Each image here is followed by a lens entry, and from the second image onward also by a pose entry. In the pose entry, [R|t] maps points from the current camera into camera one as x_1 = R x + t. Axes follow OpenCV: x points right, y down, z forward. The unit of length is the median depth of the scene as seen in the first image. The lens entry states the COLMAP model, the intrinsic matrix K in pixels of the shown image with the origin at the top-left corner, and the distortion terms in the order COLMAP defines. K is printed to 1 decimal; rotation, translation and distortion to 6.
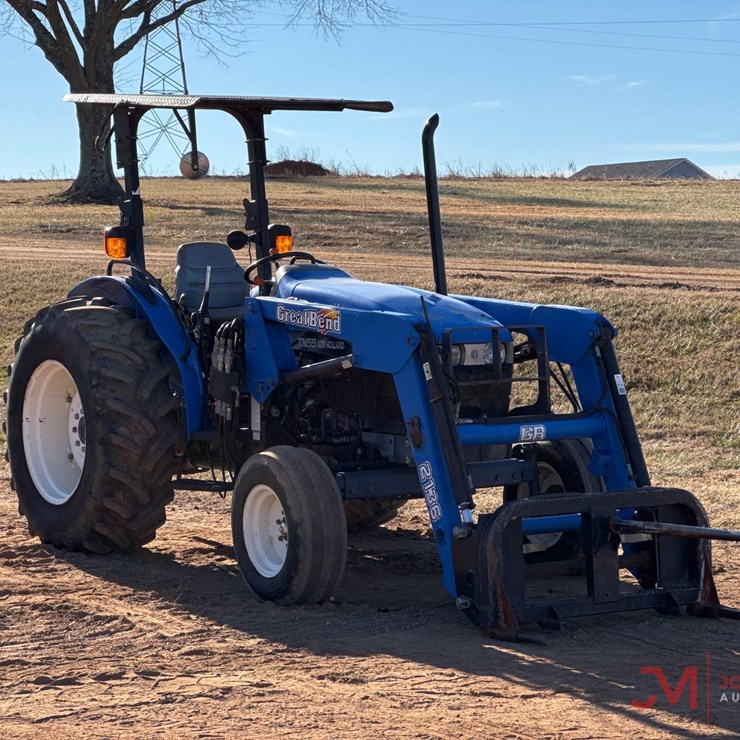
lens RADIAL K [[2267.5, 0, 357.4], [0, 2267.5, 346.4], [0, 0, 1]] dist [-0.111156, 7.443156]
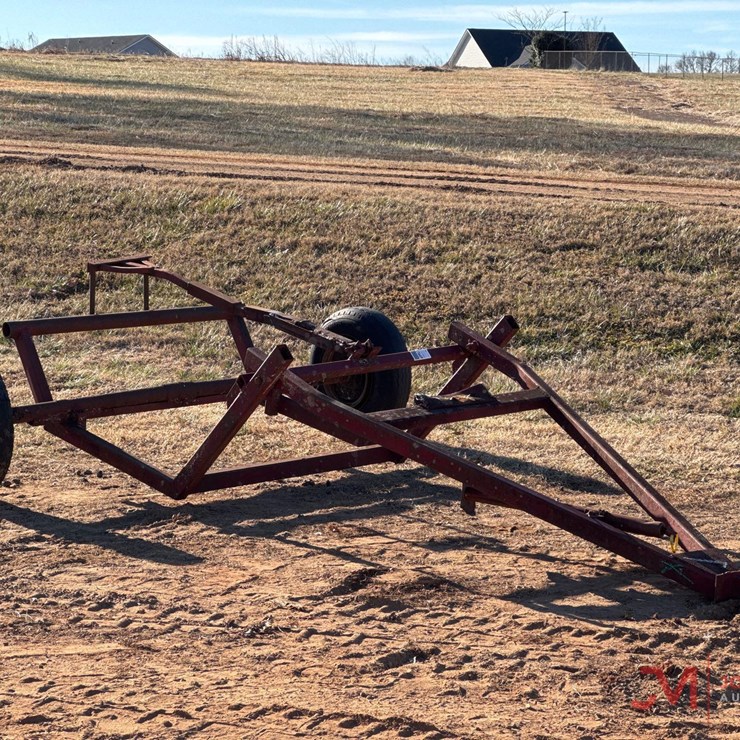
lens RADIAL K [[2267.5, 0, 357.4], [0, 2267.5, 346.4], [0, 0, 1]] dist [-0.111156, 7.443156]
pose [[0.972589, -0.008304, 0.232383, 0.014259], [-0.004223, 0.998566, 0.053359, -0.004753], [-0.232493, -0.052878, 0.971159, 0.102097]]
